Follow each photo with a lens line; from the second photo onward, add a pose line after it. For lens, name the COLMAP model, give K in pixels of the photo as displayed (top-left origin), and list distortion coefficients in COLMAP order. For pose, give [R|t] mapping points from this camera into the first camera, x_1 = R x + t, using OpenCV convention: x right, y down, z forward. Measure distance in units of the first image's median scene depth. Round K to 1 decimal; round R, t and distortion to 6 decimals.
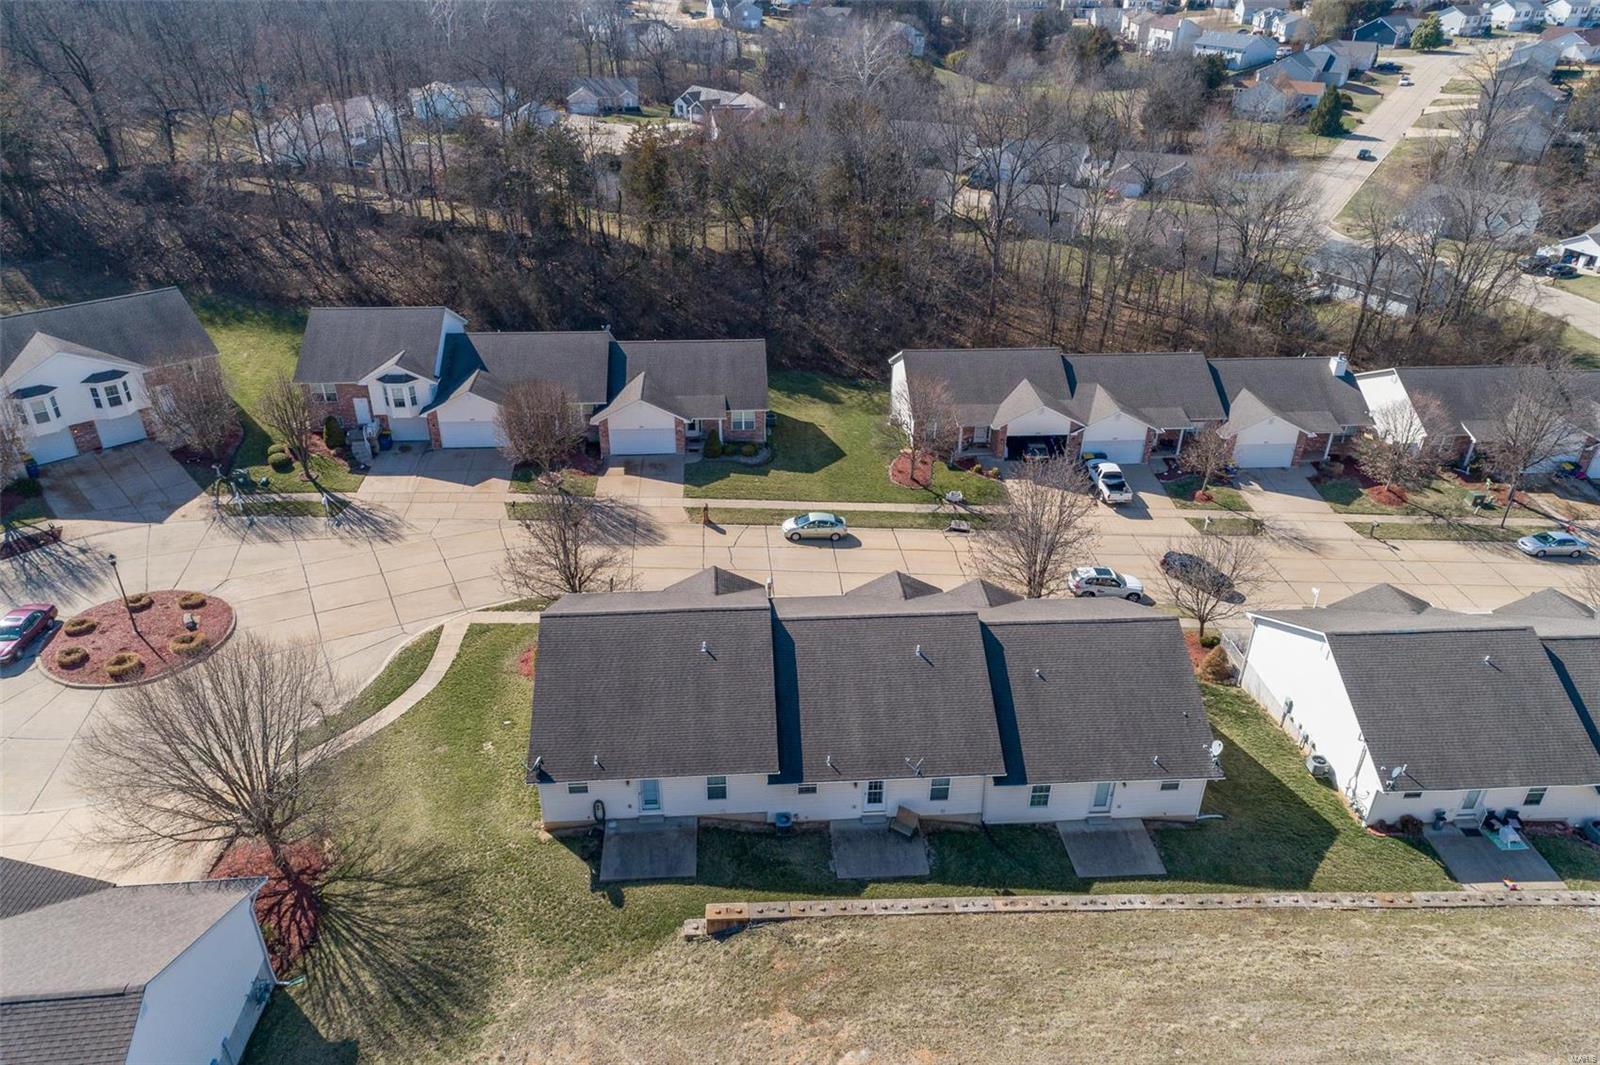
lens RADIAL K [[1095.5, 0, 800.0], [0, 1095.5, 532.5], [0, 0, 1]] dist [0.030140, 0.004208]
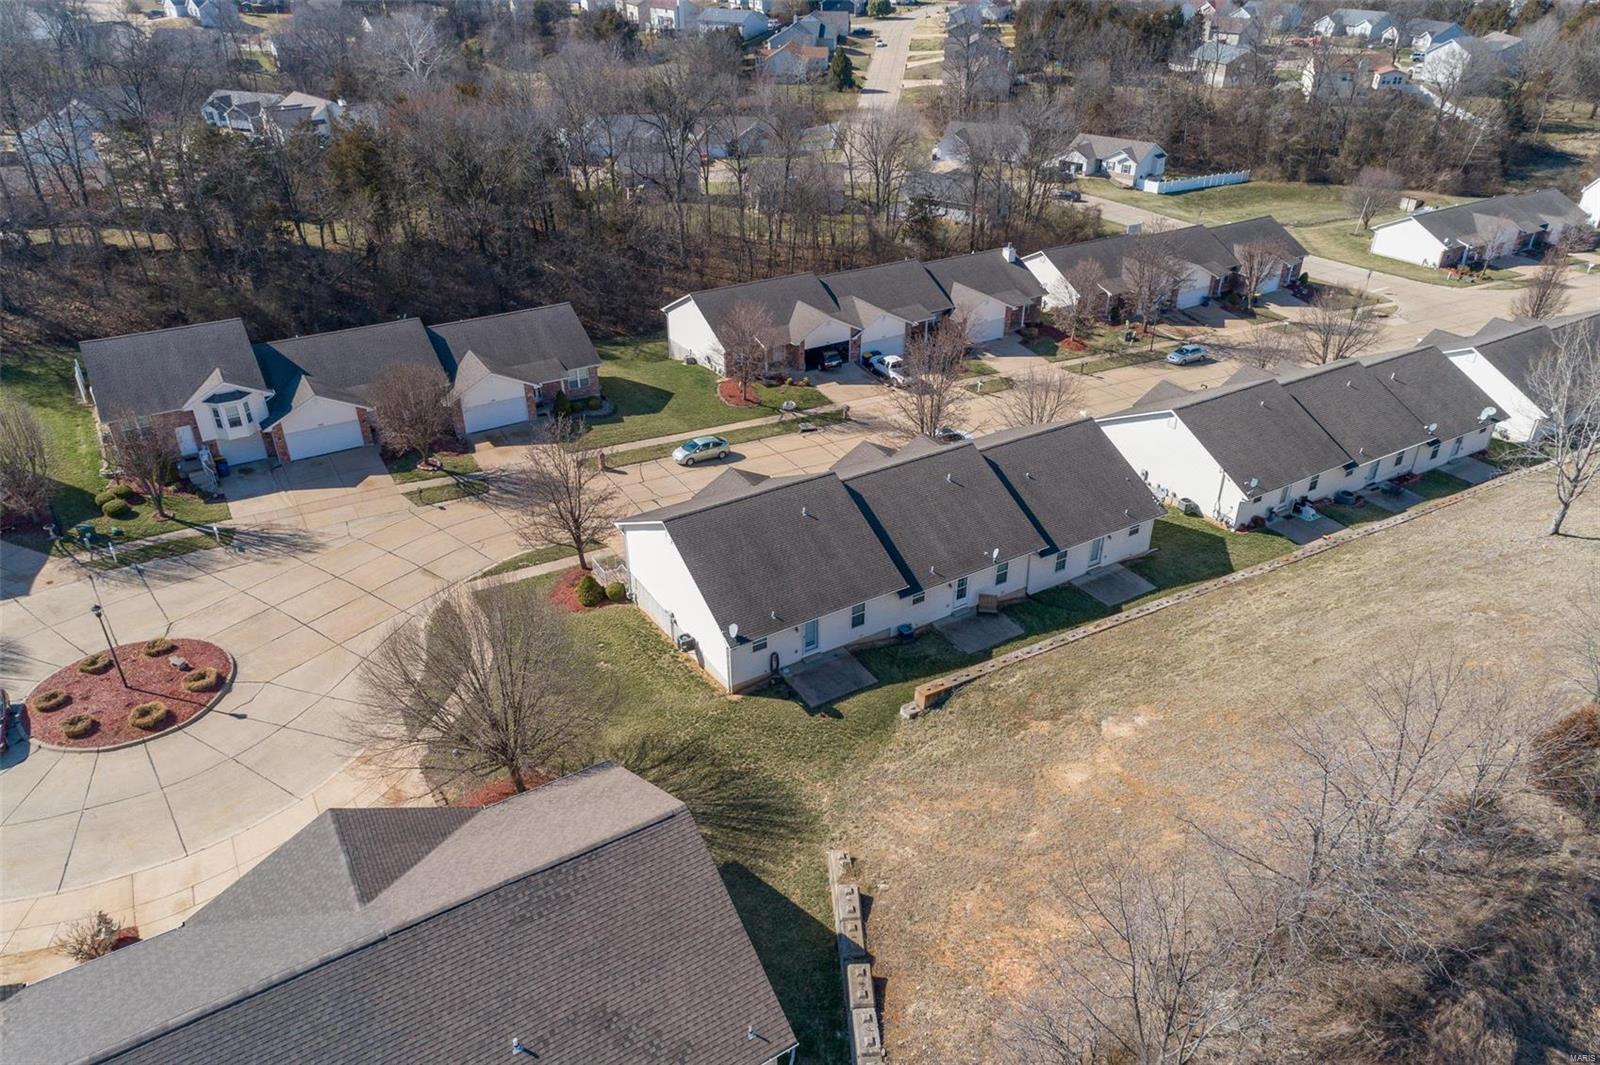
lens RADIAL K [[1095.5, 0, 800.0], [0, 1095.5, 532.5], [0, 0, 1]] dist [0.030140, 0.004208]
pose [[0.888878, -0.238908, 0.390920, -0.327870], [0.236305, 0.970090, 0.055551, 0.034819], [-0.392499, 0.042998, 0.918747, -0.048173]]
